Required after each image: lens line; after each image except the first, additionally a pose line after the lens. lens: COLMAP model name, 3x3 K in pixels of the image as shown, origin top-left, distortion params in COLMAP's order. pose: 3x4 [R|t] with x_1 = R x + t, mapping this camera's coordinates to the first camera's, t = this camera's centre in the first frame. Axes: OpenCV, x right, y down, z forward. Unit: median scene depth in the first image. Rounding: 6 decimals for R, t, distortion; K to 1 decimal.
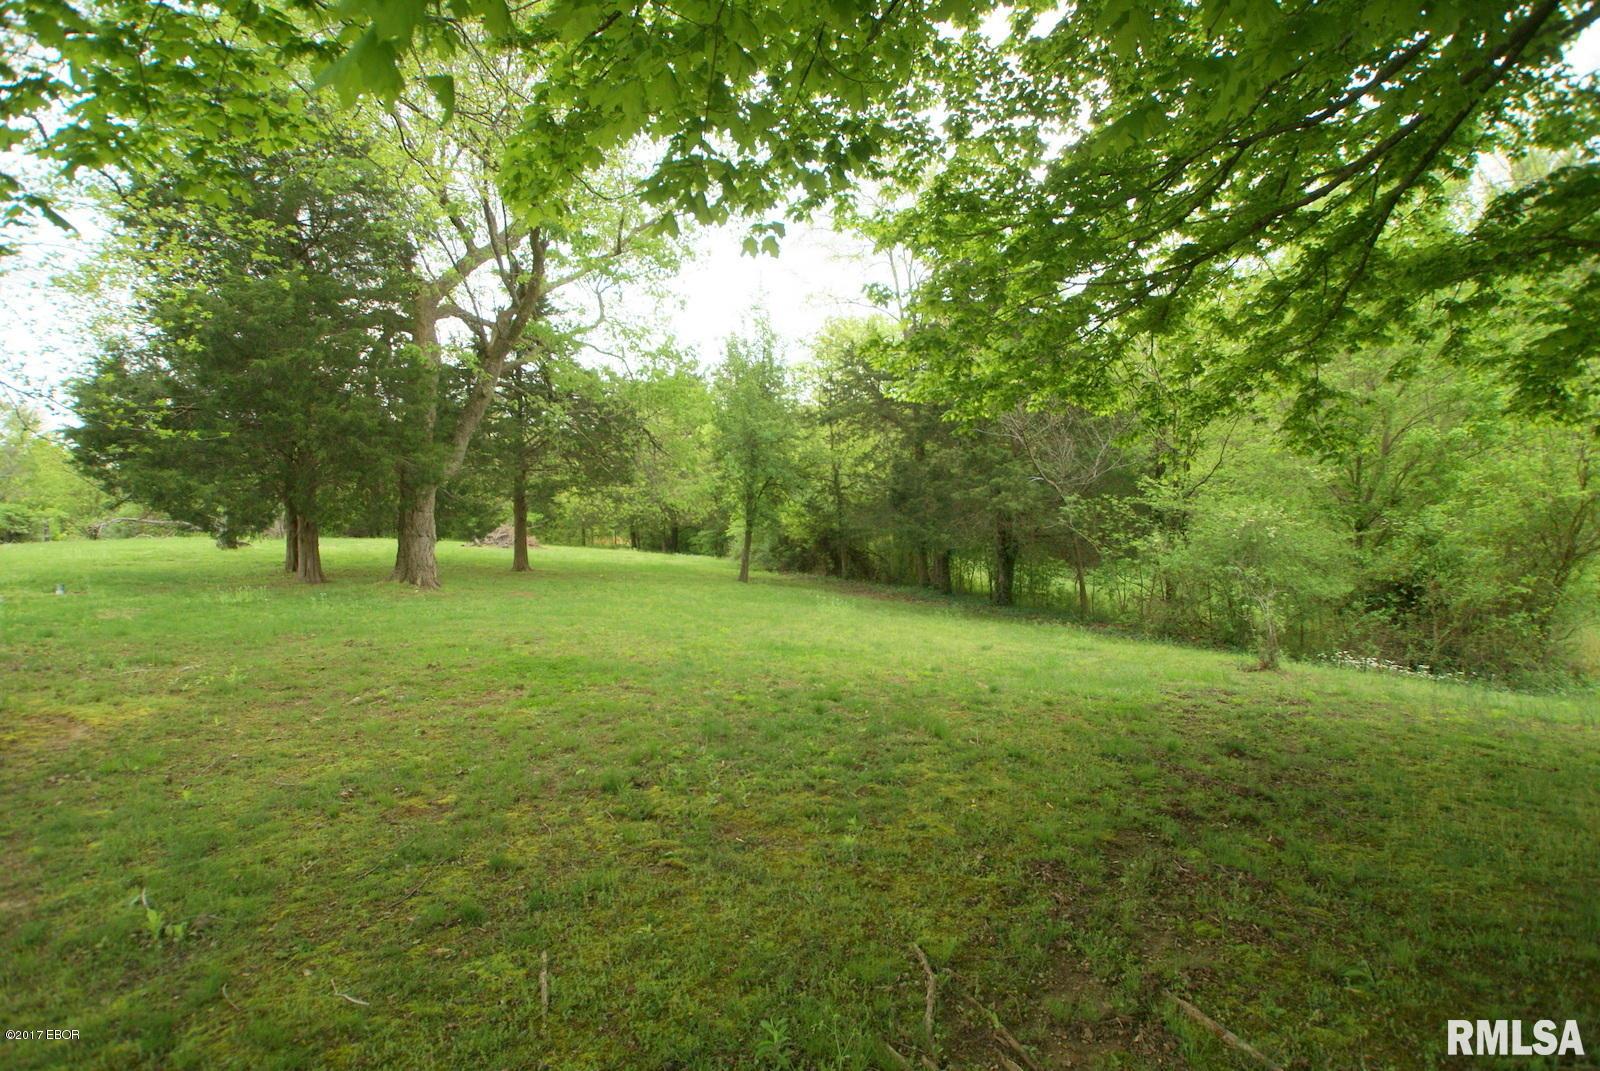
lens RADIAL K [[761.9, 0, 788.1], [0, 761.9, 527.3], [0, 0, 1]] dist [-0.066140, 0.028095]
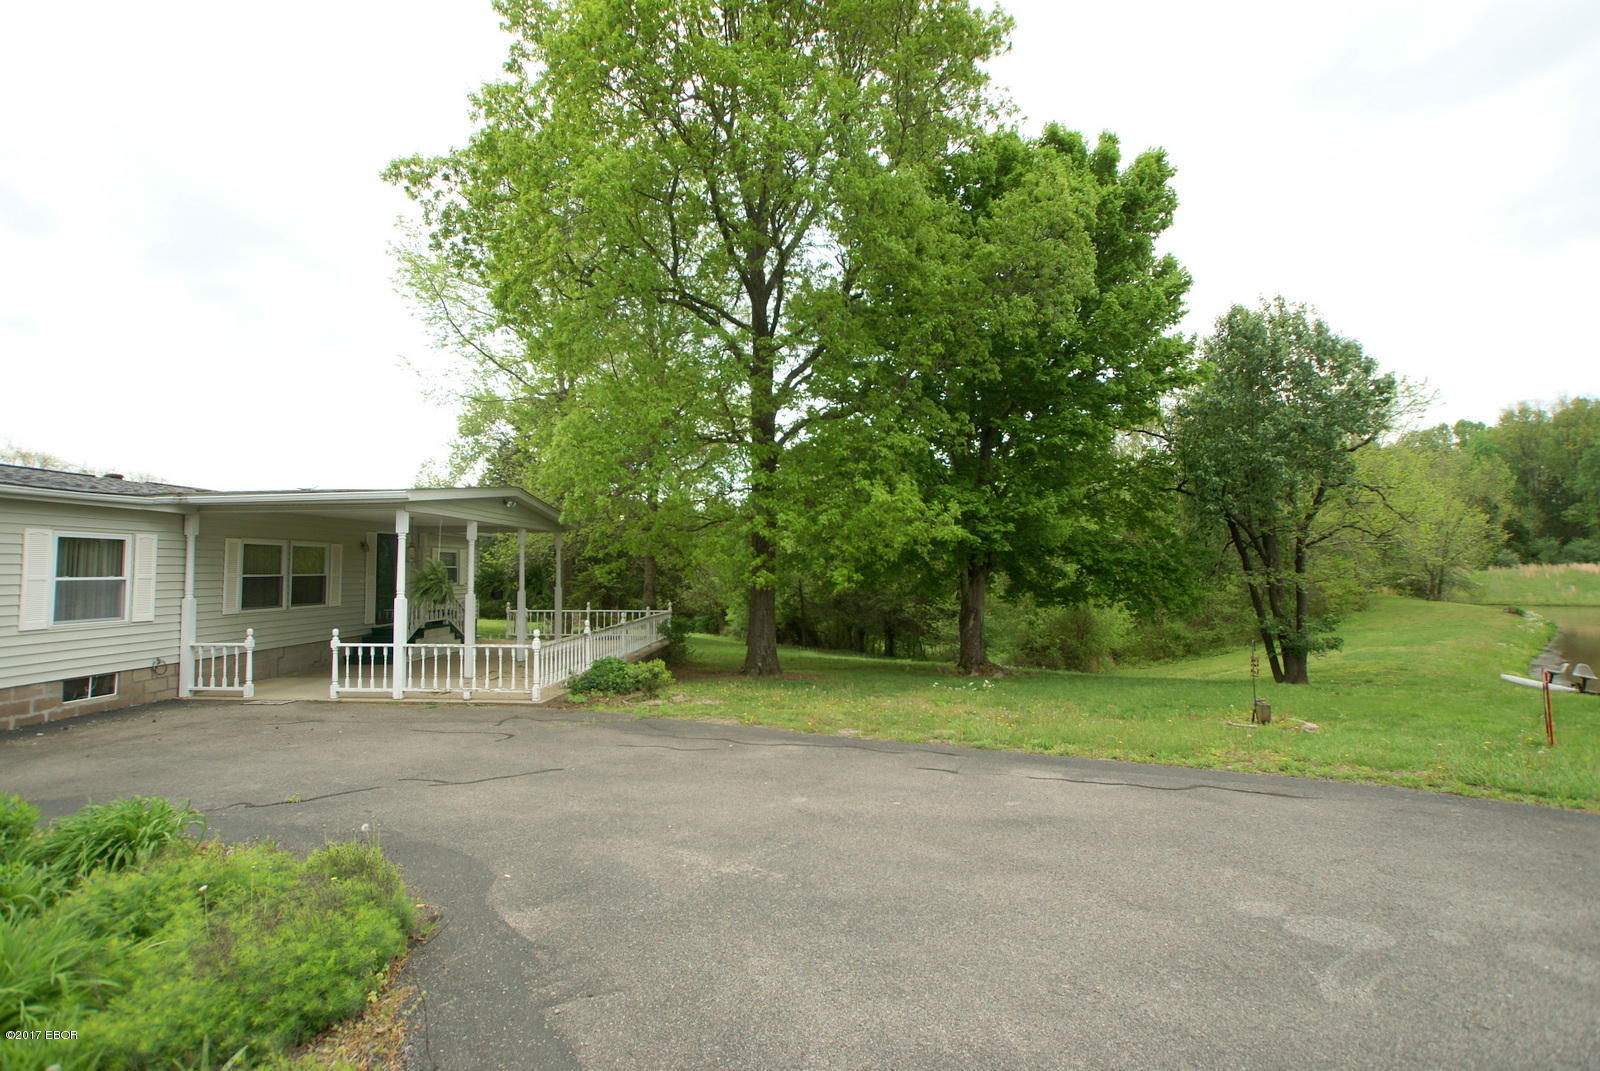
lens RADIAL K [[761.9, 0, 788.1], [0, 761.9, 527.3], [0, 0, 1]] dist [-0.066140, 0.028095]
pose [[0.996599, 0.019911, 0.079963, -0.106574], [-0.010817, 0.993582, -0.112593, -0.004585], [-0.081692, 0.111345, 0.990418, -0.724330]]
